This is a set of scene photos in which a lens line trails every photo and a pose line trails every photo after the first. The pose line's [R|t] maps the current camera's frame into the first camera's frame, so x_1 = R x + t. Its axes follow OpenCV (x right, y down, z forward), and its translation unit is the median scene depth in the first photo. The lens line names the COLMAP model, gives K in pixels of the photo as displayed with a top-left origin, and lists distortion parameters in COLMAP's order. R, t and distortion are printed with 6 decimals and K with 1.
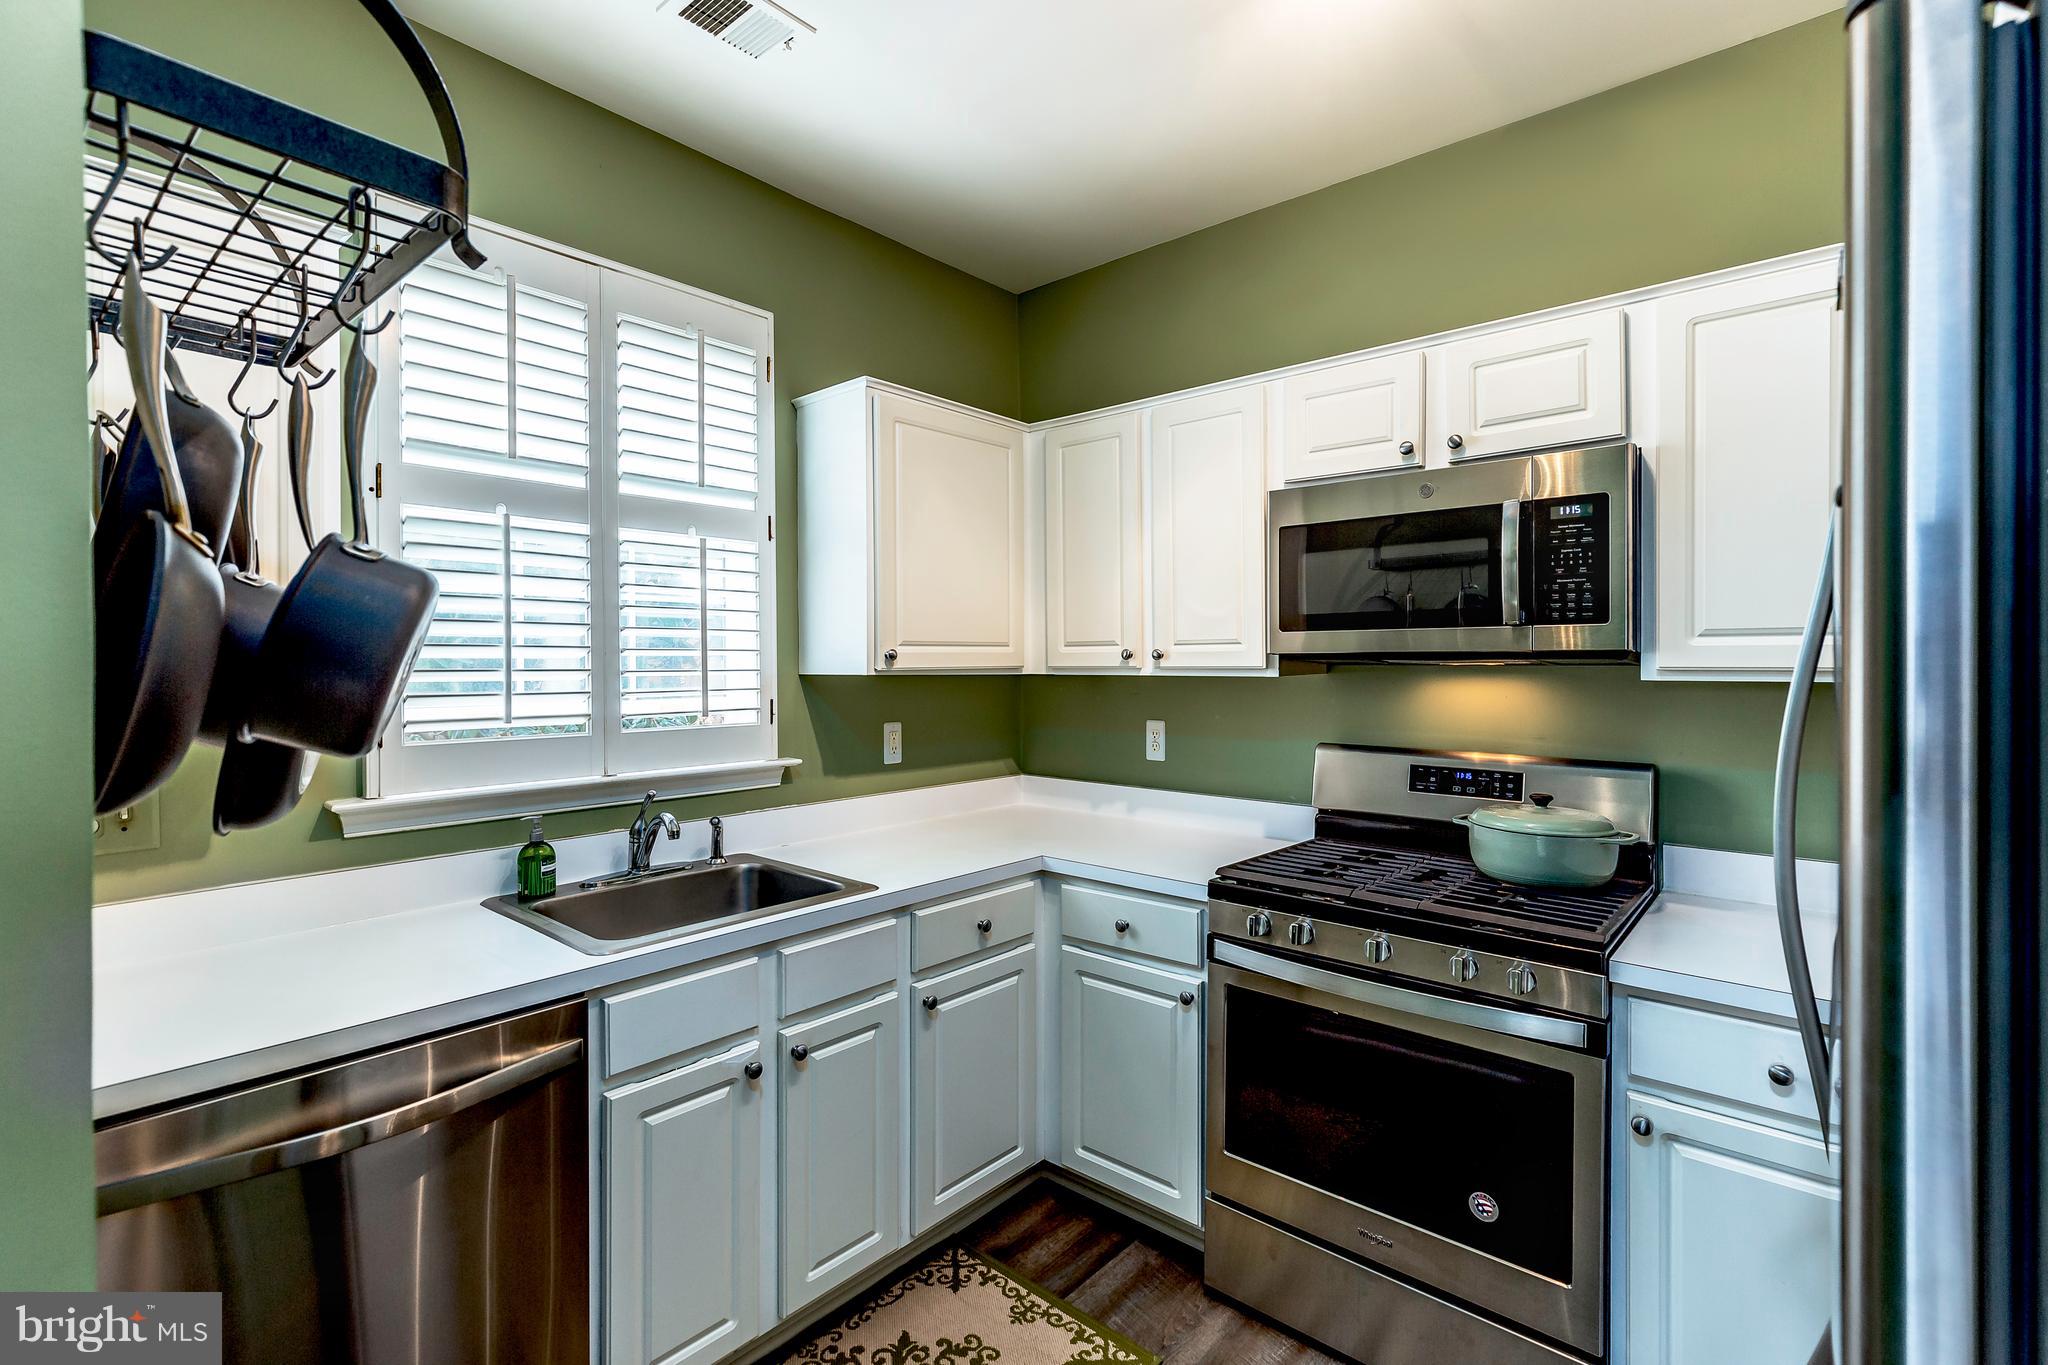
lens RADIAL K [[941.3, 0, 1035.9], [0, 941.3, 672.3], [0, 0, 1]] dist [0.015110, -0.003224]
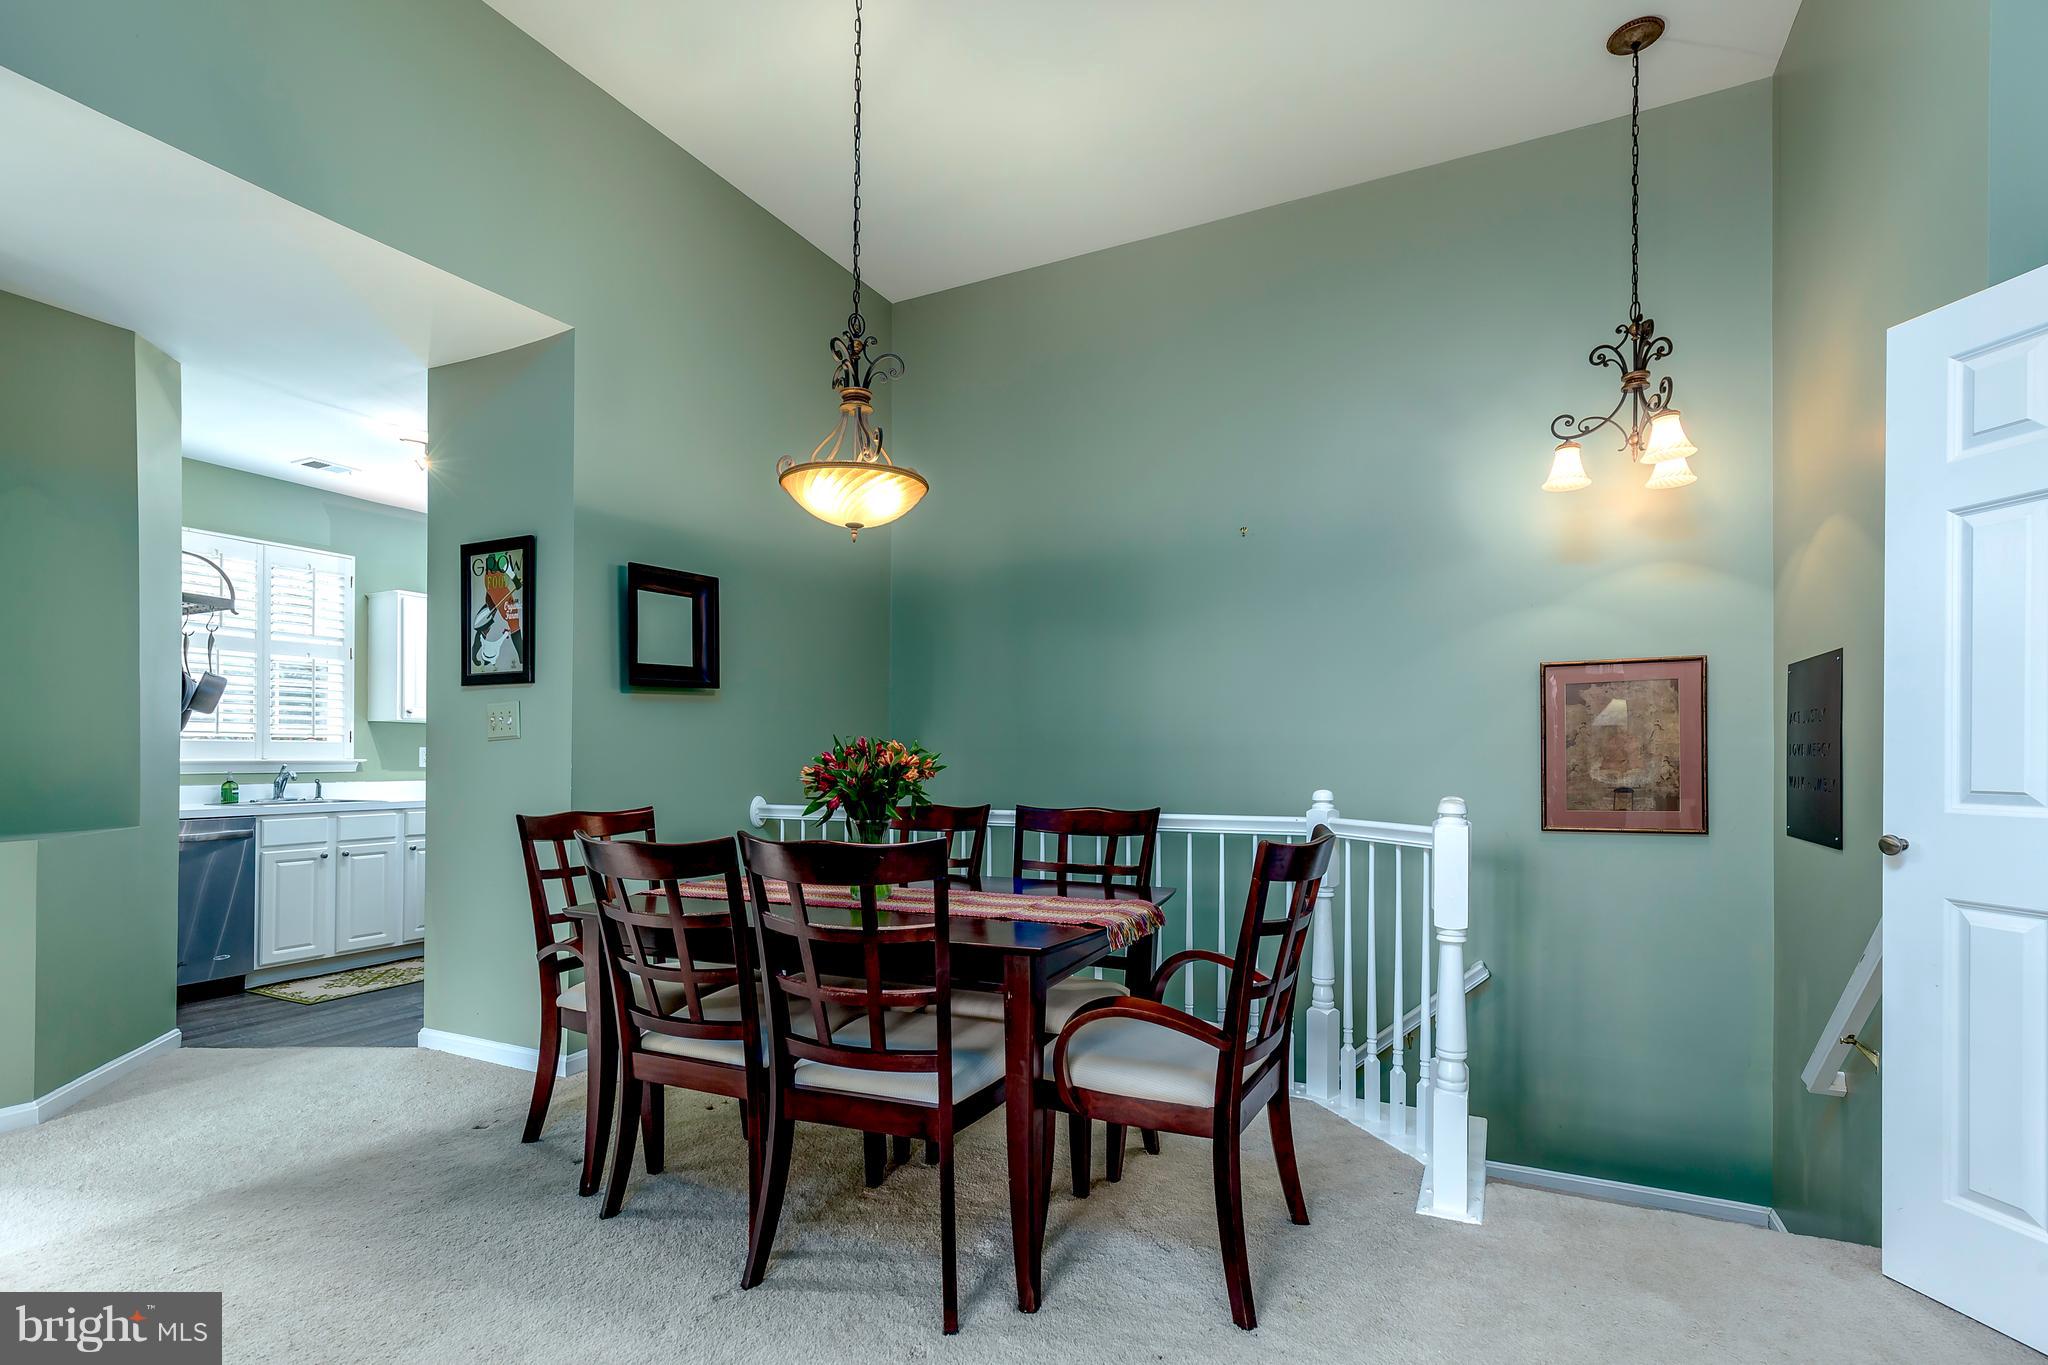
lens RADIAL K [[941.3, 0, 1016.3], [0, 941.3, 747.4], [0, 0, 1]] dist [0.015110, -0.003224]
pose [[0.969703, 0.002355, 0.244276, 0.785986], [0.003424, 0.999724, -0.023231, 0.140271], [-0.244263, 0.023364, 0.969428, -1.746758]]
